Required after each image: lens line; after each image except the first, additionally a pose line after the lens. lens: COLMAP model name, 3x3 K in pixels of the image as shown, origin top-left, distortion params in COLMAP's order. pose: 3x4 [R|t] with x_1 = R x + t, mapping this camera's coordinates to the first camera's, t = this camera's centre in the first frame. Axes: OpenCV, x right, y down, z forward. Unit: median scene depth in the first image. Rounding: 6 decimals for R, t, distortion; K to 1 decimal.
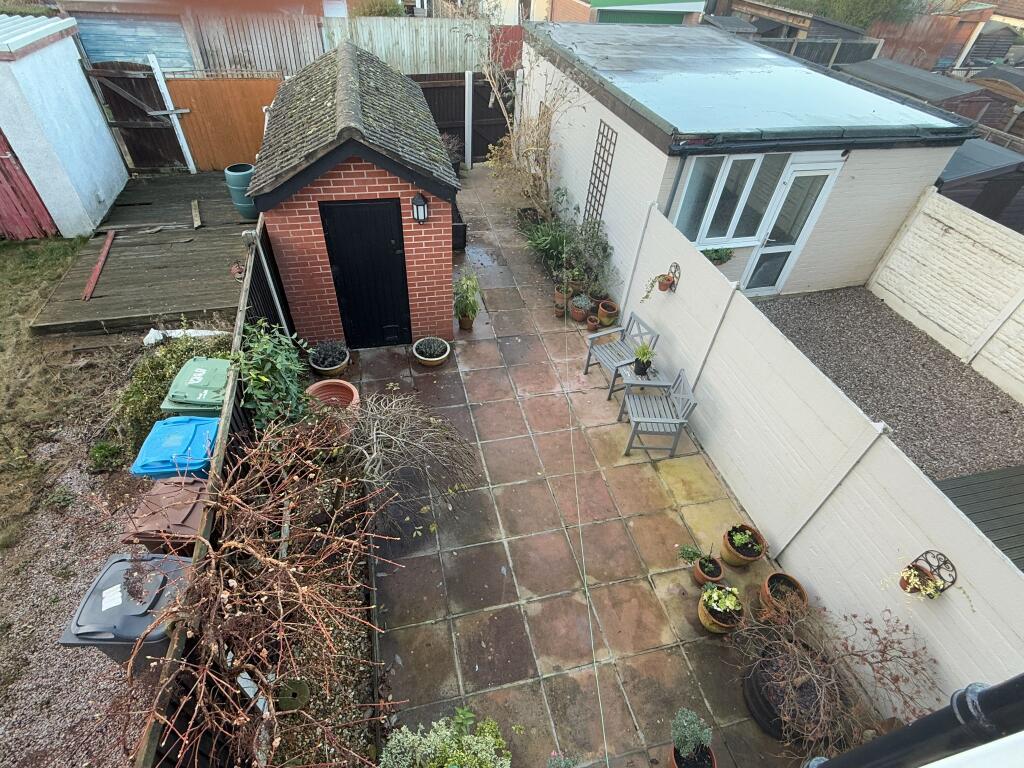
lens RADIAL K [[512.1, 0, 508.3], [0, 512.1, 383.3], [0, 0, 1]] dist [0.001620, -0.000044]
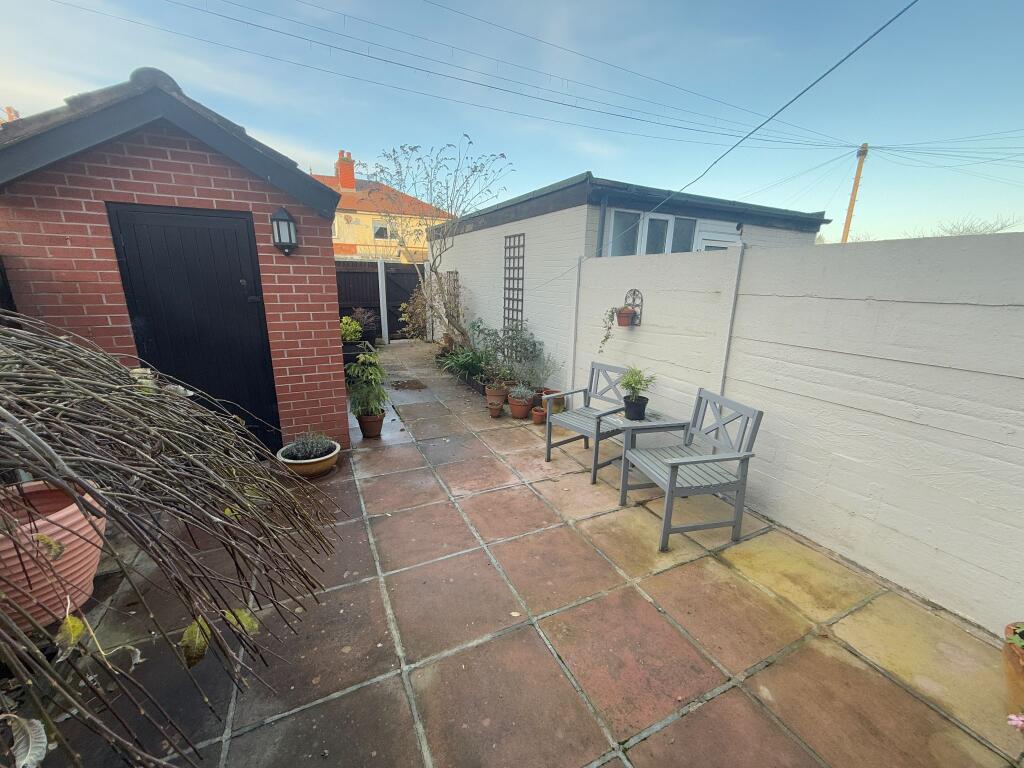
lens RADIAL K [[407.0, 0, 507.6], [0, 407.0, 383.8], [0, 0, 1]] dist [-0.000876, 0.000211]
pose [[0.977724, -0.095768, 0.186775, 0.005562], [0.172574, 0.873292, -0.455609, 0.148872], [-0.119476, 0.477692, 0.870365, 0.543115]]
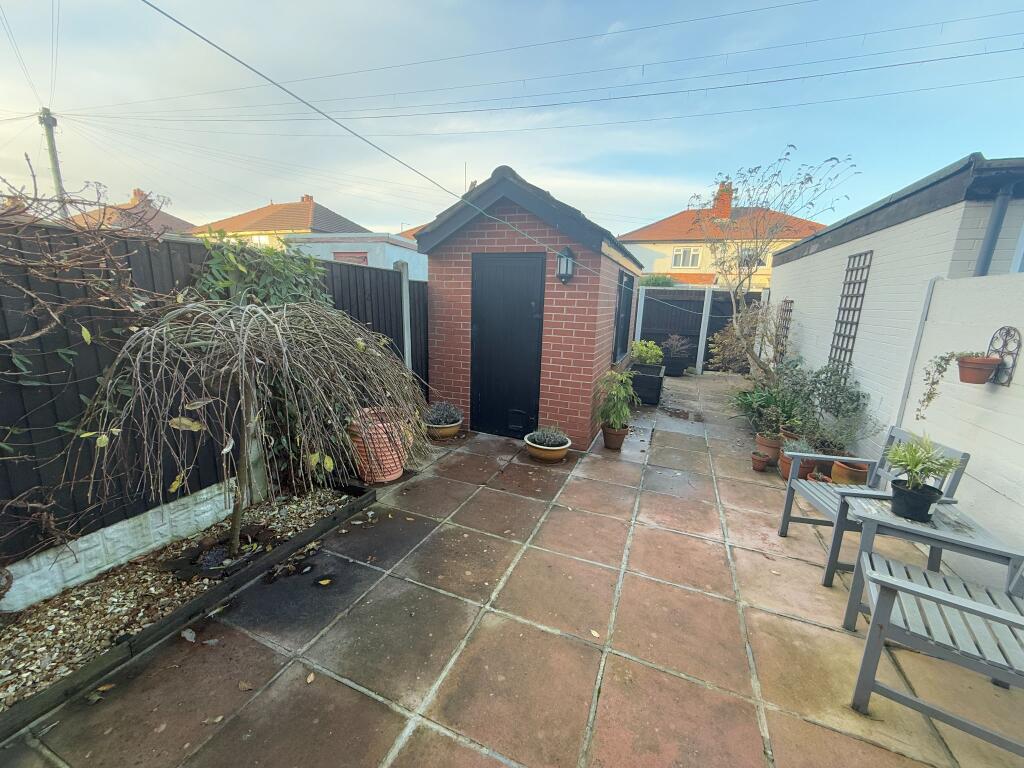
lens RADIAL K [[407.0, 0, 507.6], [0, 407.0, 383.8], [0, 0, 1]] dist [-0.000876, 0.000211]
pose [[0.807228, 0.086631, -0.583847, 0.174043], [-0.391488, 0.818859, -0.419770, 0.163292], [0.441724, 0.567420, 0.694921, 0.547107]]
